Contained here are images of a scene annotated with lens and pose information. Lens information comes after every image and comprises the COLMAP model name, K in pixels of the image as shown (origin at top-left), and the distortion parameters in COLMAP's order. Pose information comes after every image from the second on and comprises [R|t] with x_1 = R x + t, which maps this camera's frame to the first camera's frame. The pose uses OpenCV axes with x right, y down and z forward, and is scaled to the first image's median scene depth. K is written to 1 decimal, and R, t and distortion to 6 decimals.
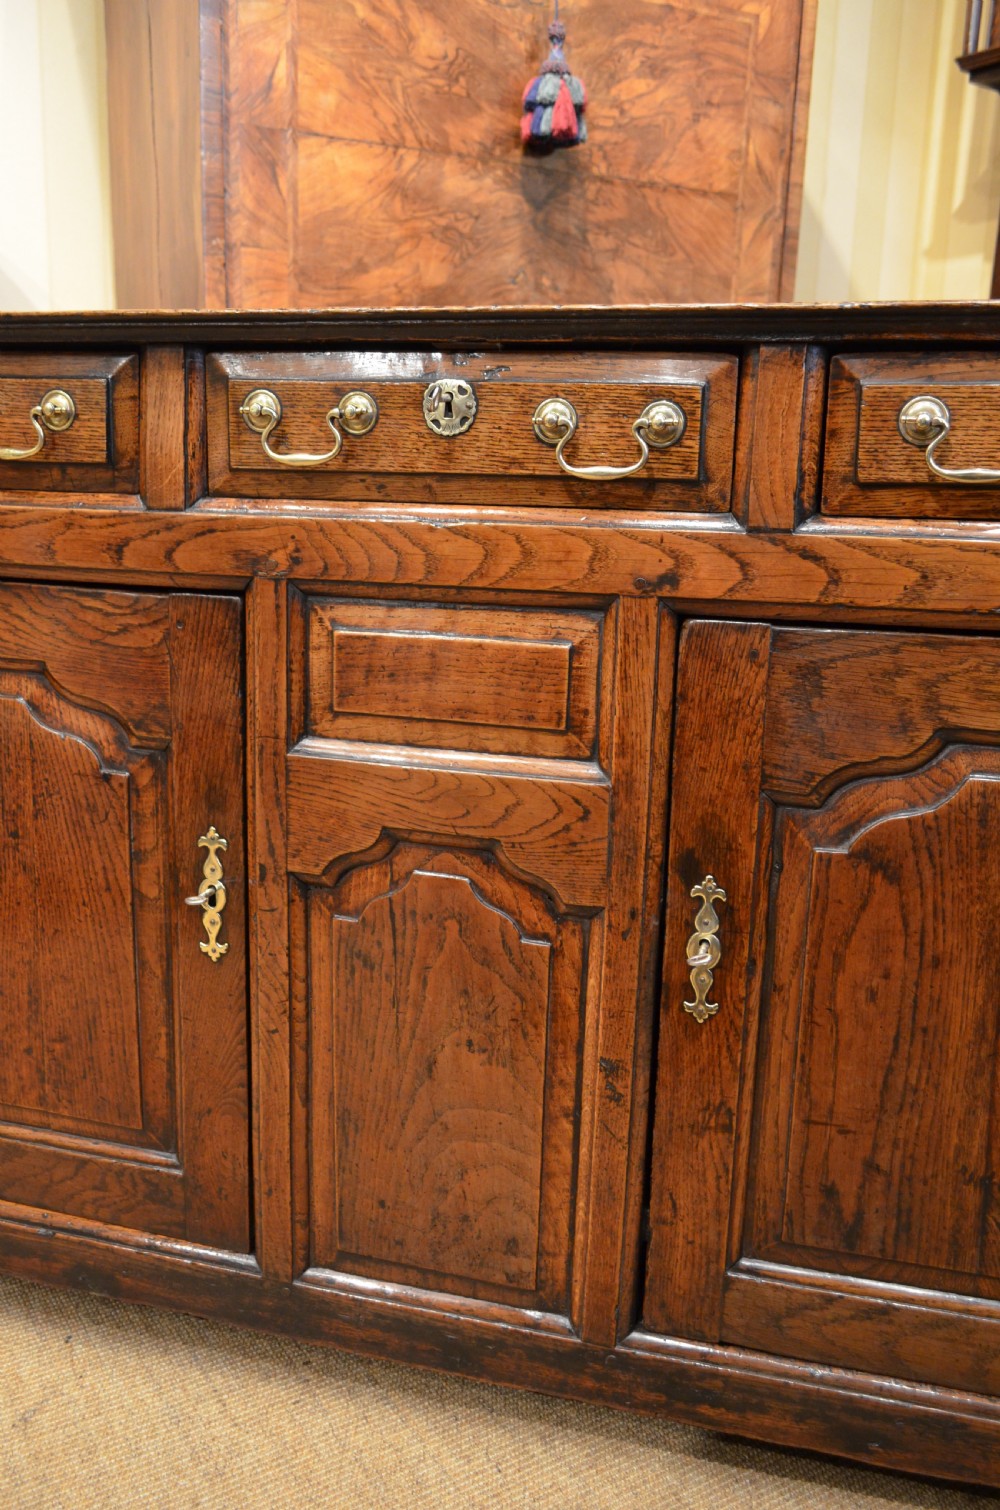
lens RADIAL K [[1304.7, 0, 497.2], [0, 1304.7, 770.8], [0, 0, 1]] dist [-0.019884, 0.000994]
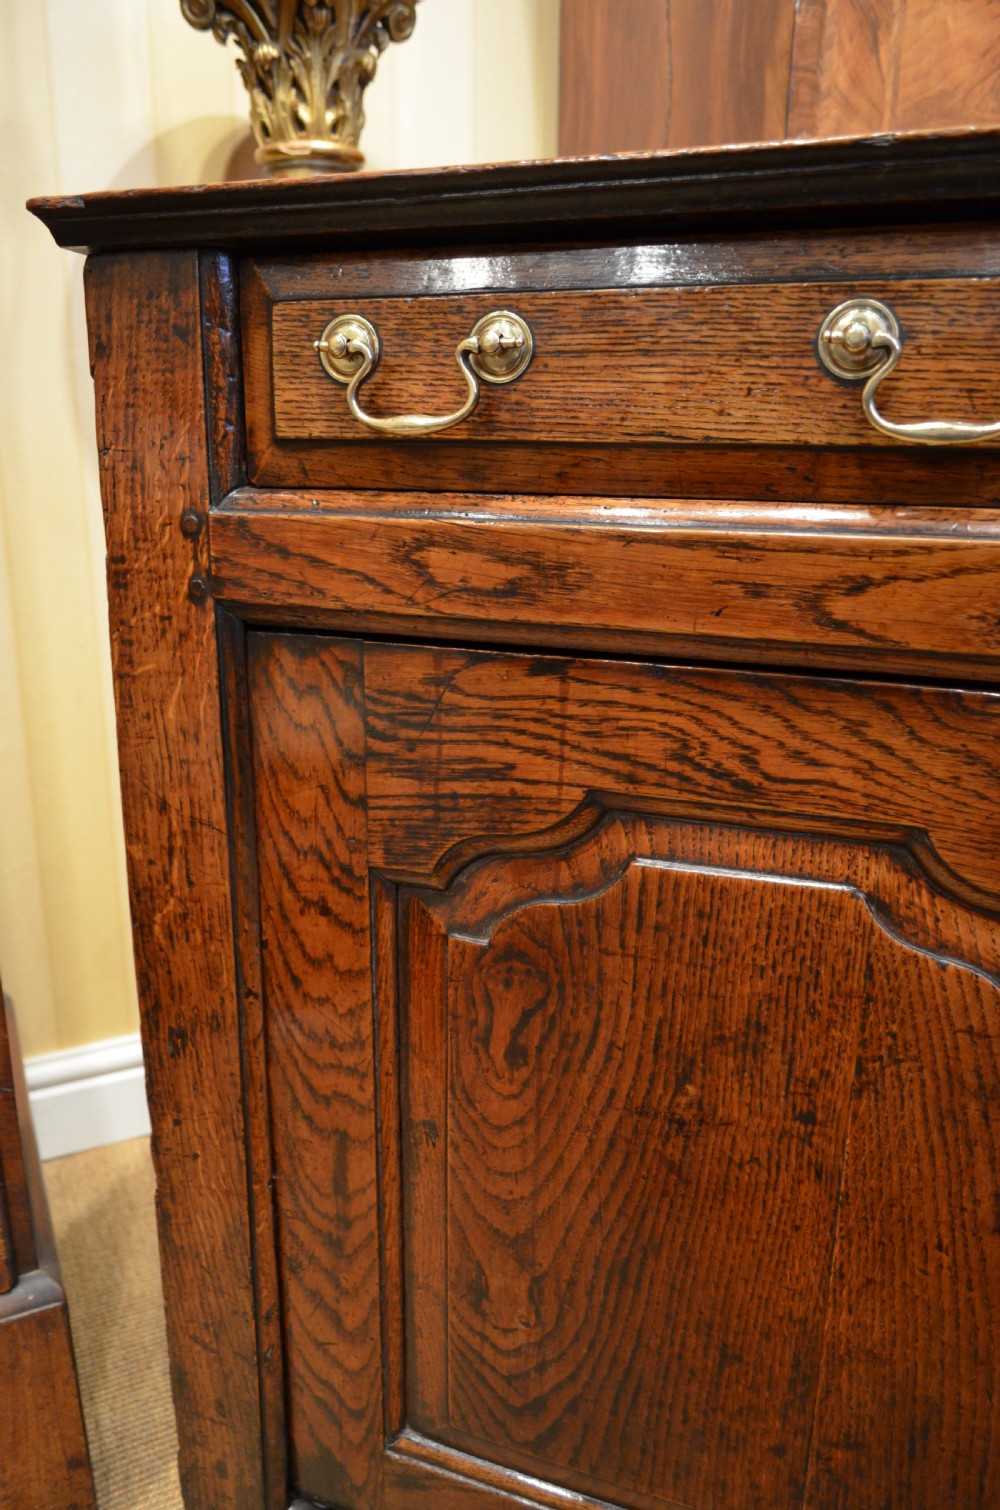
lens RADIAL K [[1146.6, 0, 499.1], [0, 1146.6, 774.2], [0, 0, 1]] dist [-0.015266, 0.007603]
pose [[0.996445, 0.004599, -0.084116, -0.511284], [-0.001213, 0.999188, 0.040264, -0.132467], [0.084233, -0.040019, 0.995642, 0.551888]]
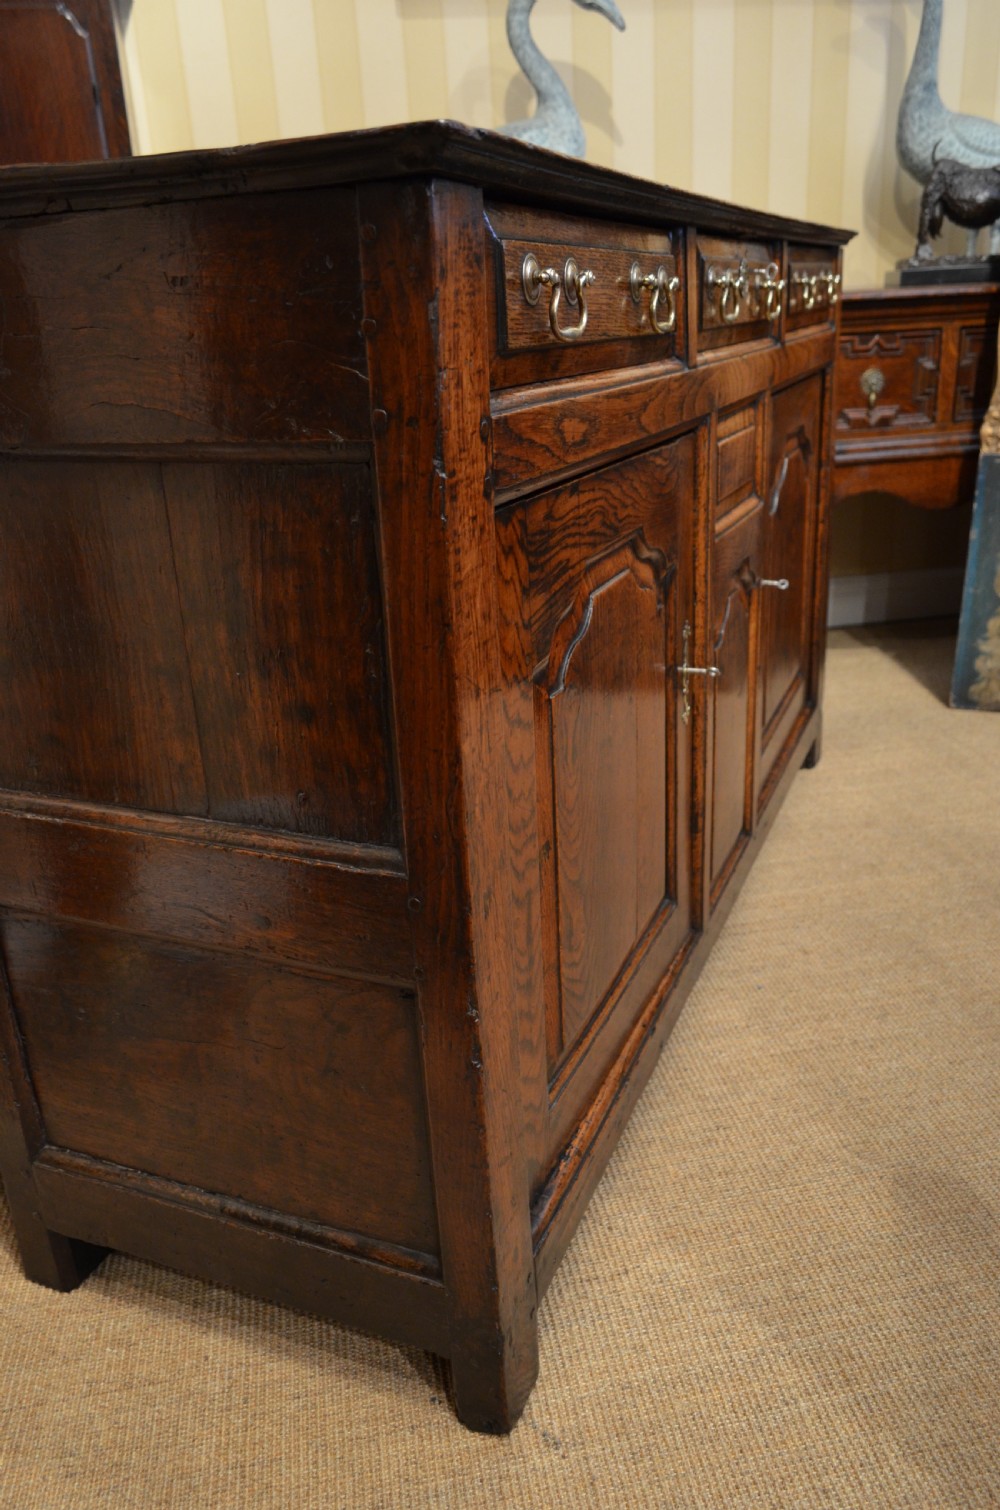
lens RADIAL K [[1157.0, 0, 497.4], [0, 1157.0, 773.6], [0, 0, 1]] dist [-0.016065, 0.006497]
pose [[0.124350, -0.398727, 0.908600, -1.403051], [0.274996, 0.893686, 0.354546, -0.291436], [-0.953370, 0.205774, 0.220778, 1.001307]]
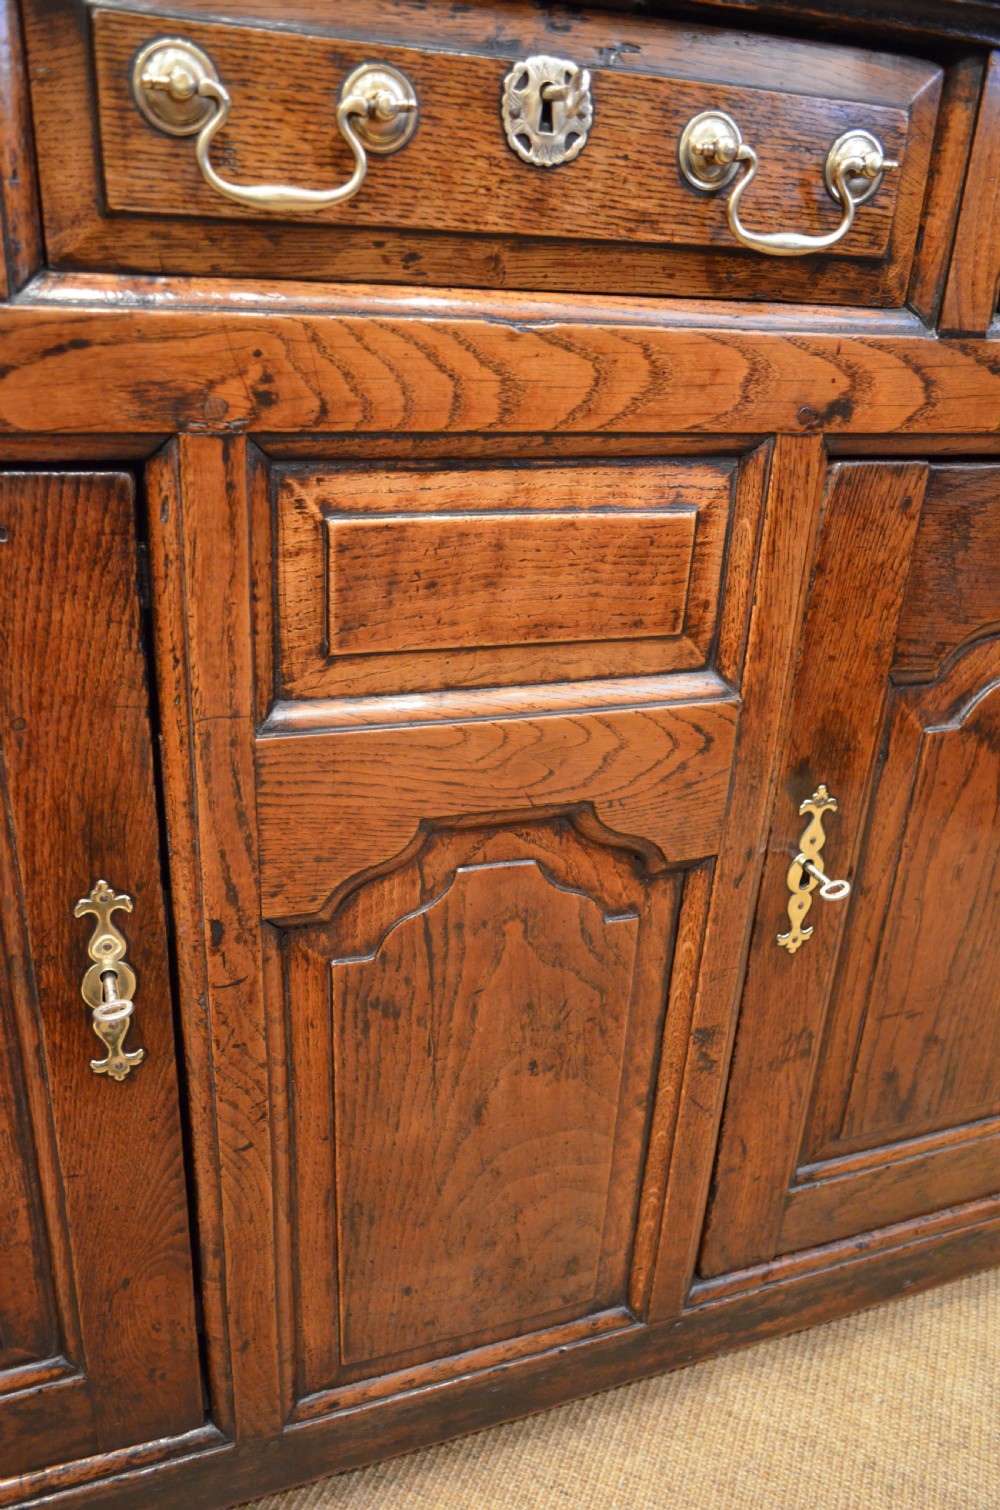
lens RADIAL K [[1162.5, 0, 502.2], [0, 1162.5, 779.9], [0, 0, 1]] dist [-0.017765, 0.007330]
pose [[0.801347, -0.230345, 0.552073, -0.365572], [0.103838, 0.962443, 0.250842, -0.115227], [-0.589119, -0.143685, 0.795169, 0.516080]]
